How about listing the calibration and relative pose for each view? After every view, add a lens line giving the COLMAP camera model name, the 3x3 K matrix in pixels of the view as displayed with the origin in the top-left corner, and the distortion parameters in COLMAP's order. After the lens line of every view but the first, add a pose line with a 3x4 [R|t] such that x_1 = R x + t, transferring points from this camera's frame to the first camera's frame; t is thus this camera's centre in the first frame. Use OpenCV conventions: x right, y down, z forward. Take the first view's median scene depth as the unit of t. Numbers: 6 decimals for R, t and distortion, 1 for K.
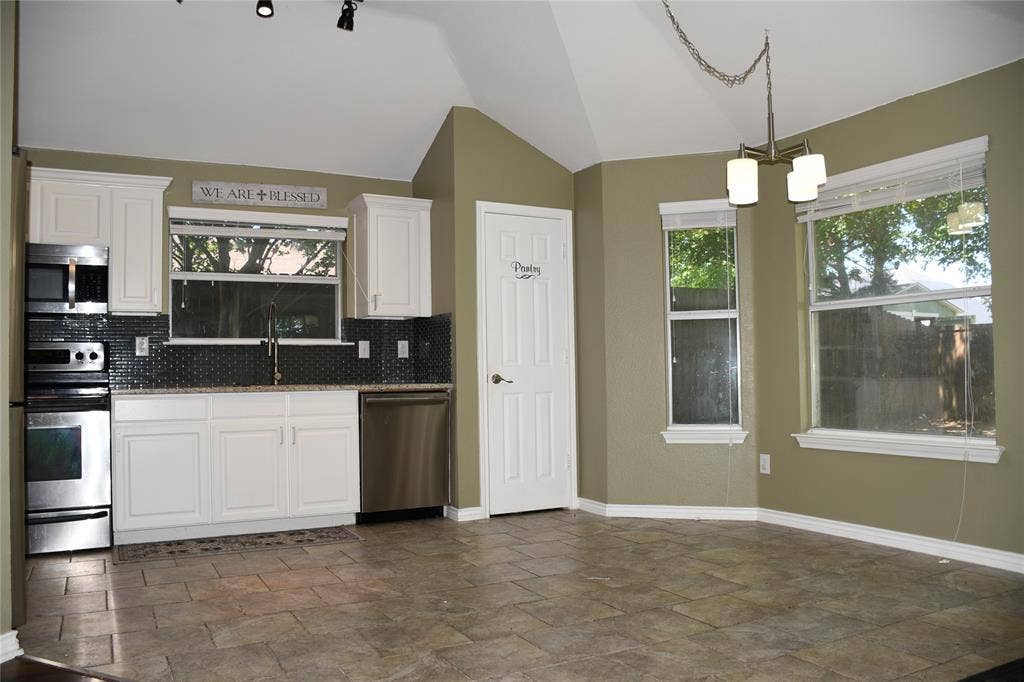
lens RADIAL K [[793.9, 0, 510.4], [0, 793.9, 340.3], [0, 0, 1]] dist [-0.150800, 0.006204]
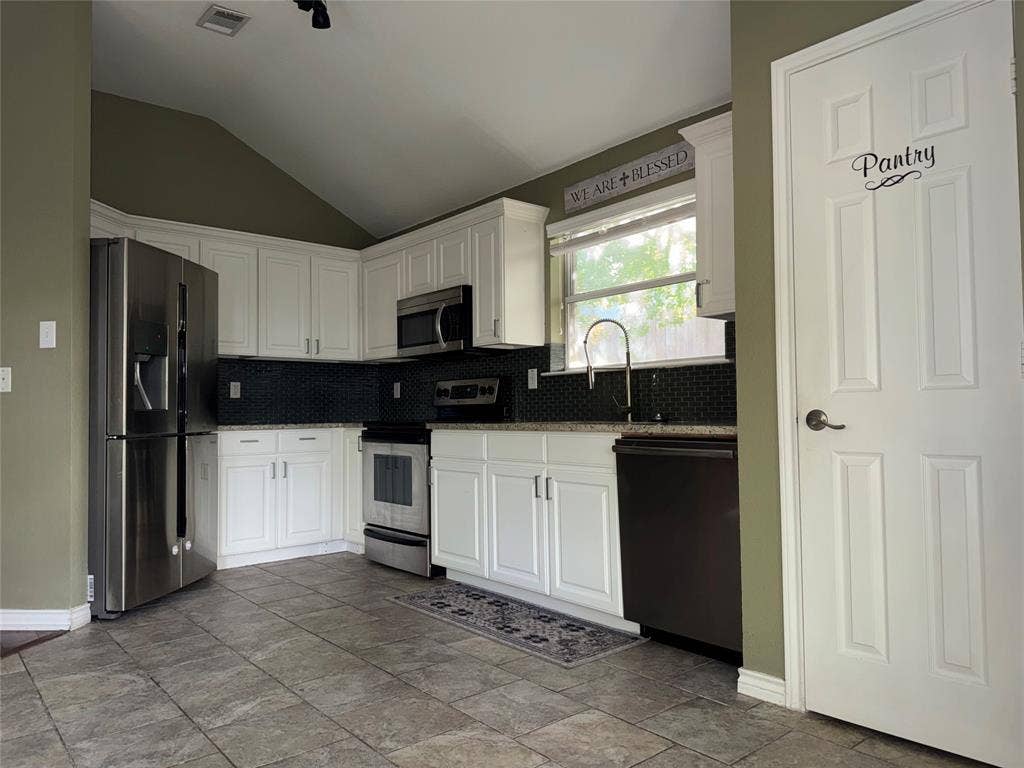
lens RADIAL K [[717.3, 0, 502.6], [0, 717.3, 379.9], [0, 0, 1]] dist [0.052601, -0.043924]
pose [[0.188648, -0.028896, -0.981620, 0.369895], [0.057168, 0.998195, -0.018397, 0.022267], [0.980379, -0.052647, 0.189959, 0.737631]]
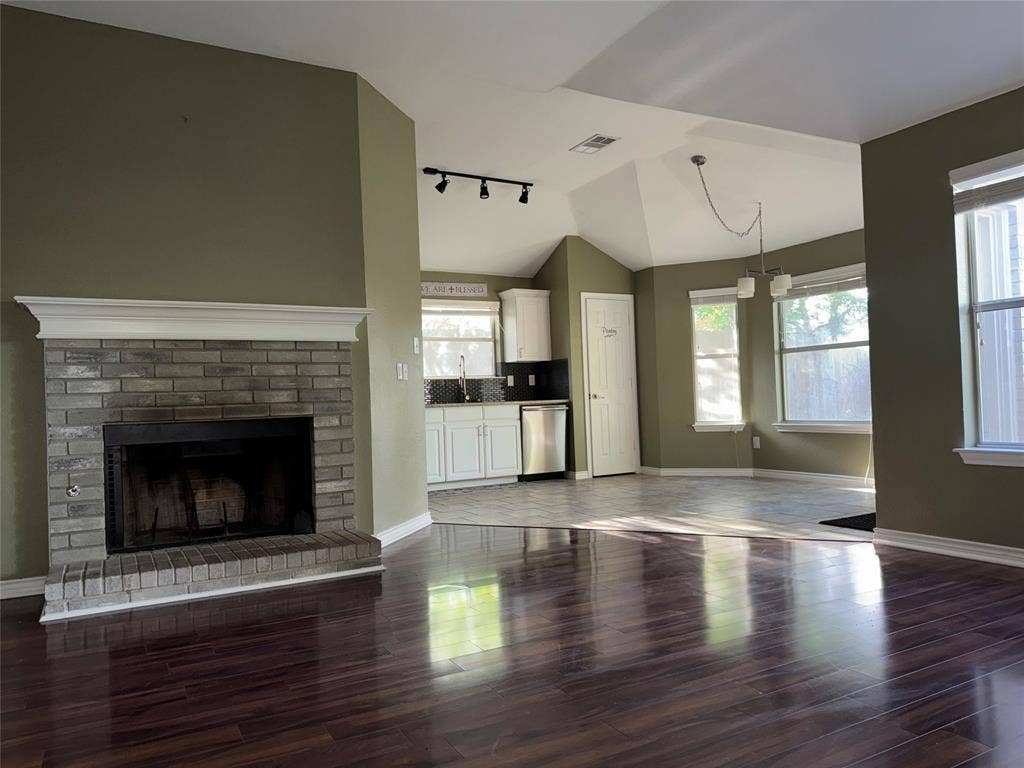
lens RADIAL K [[717.3, 0, 502.9], [0, 717.3, 379.5], [0, 0, 1]] dist [0.052601, -0.043924]
pose [[0.999781, -0.019528, 0.007551, -0.227026], [0.019472, 0.999783, 0.007444, -0.002848], [-0.007695, -0.007296, 0.999944, -0.552237]]
